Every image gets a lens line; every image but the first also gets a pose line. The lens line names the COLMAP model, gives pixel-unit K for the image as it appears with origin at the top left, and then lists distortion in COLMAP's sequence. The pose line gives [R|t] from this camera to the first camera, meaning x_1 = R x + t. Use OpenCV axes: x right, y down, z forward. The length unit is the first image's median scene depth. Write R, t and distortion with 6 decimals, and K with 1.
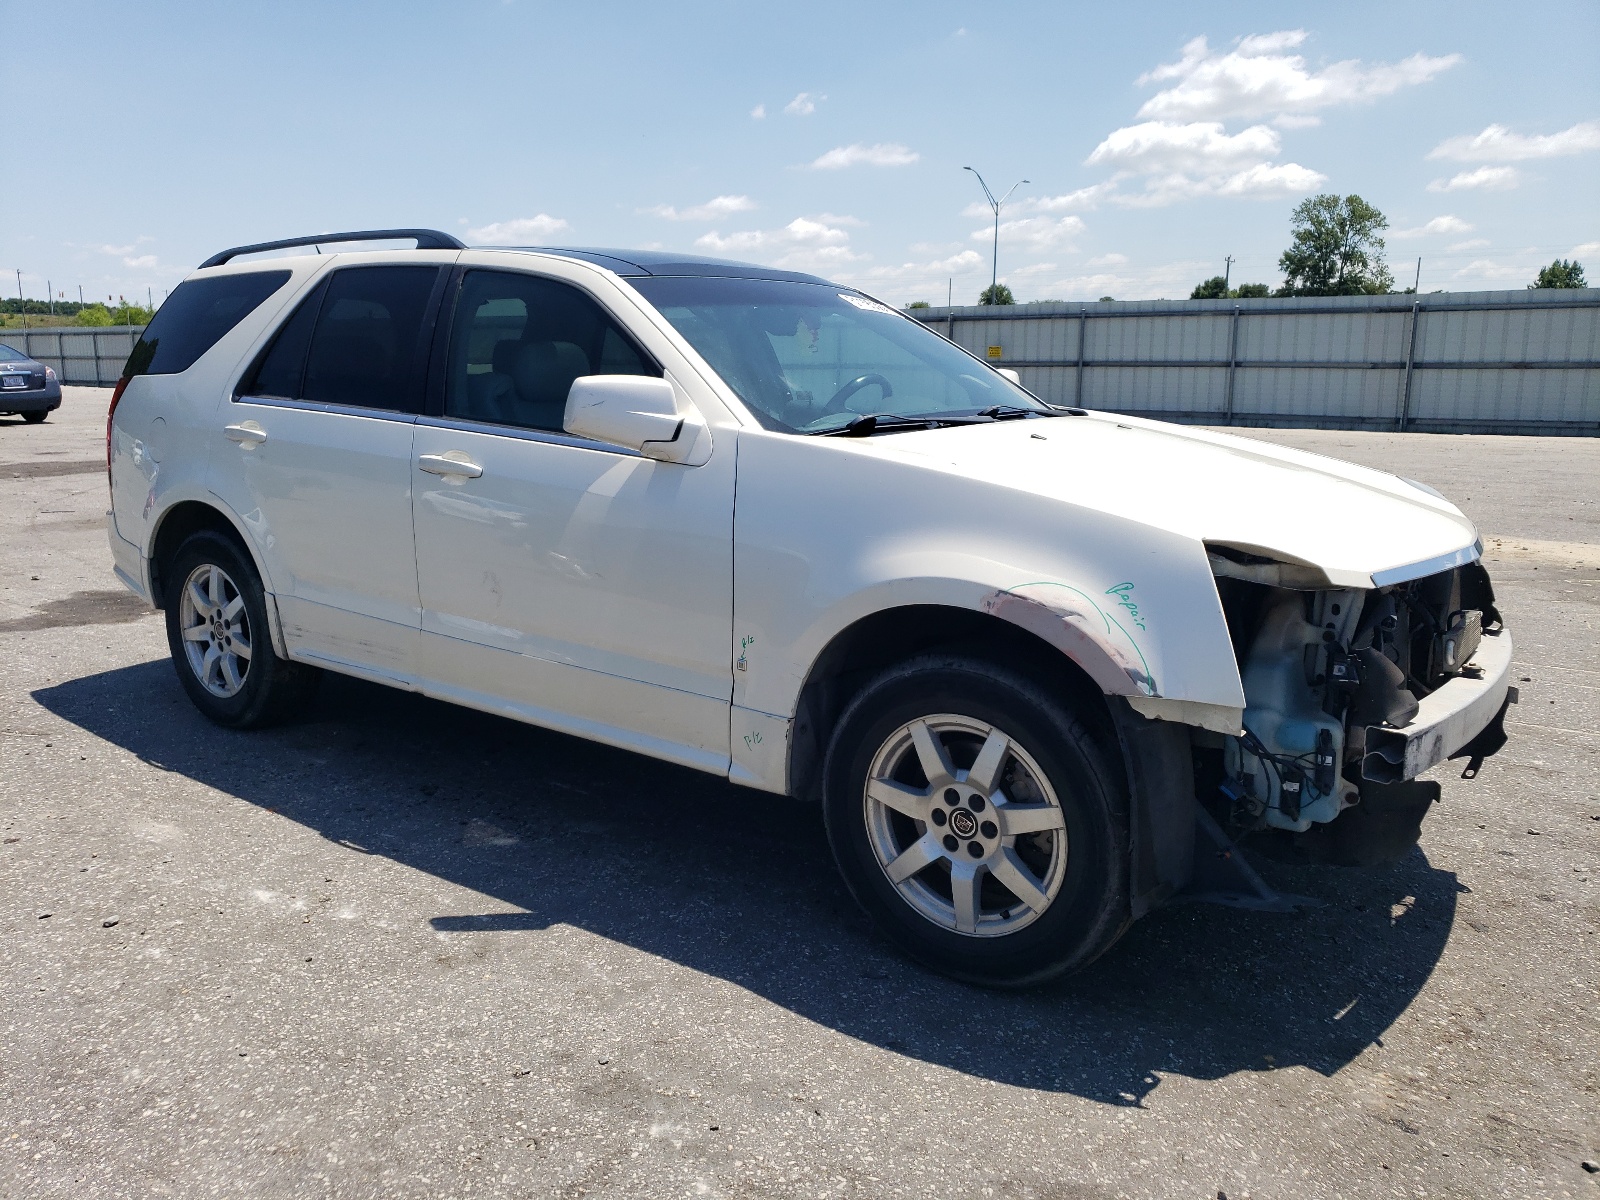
lens RADIAL K [[1358.4, 0, 792.5], [0, 1358.4, 611.5], [0, 0, 1]] dist [0.002944, 0.005791]
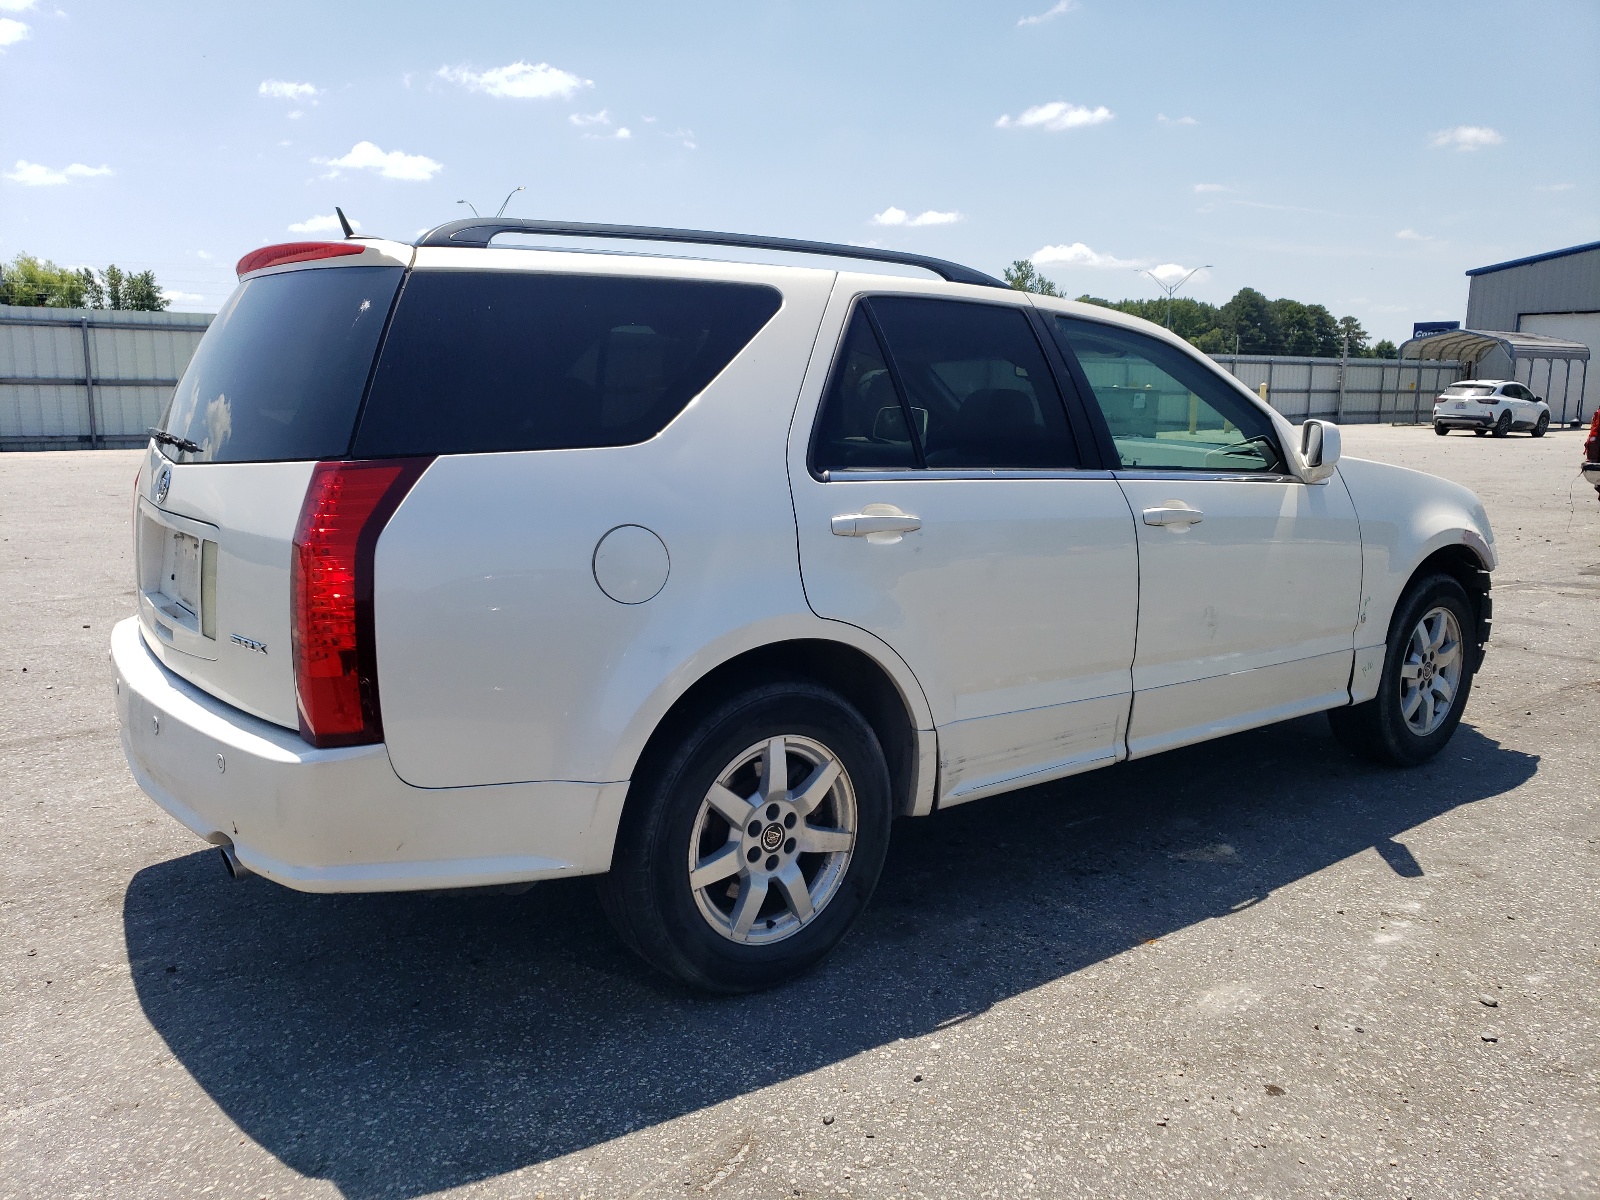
lens RADIAL K [[1311.5, 0, 805.7], [0, 1311.5, 602.2], [0, 0, 1]] dist [-0.014914, 0.051517]
pose [[0.202531, -0.162536, 0.965693, -0.506191], [0.170894, 0.976864, 0.128575, -0.083127], [-0.964249, 0.138990, 0.225622, 0.435034]]
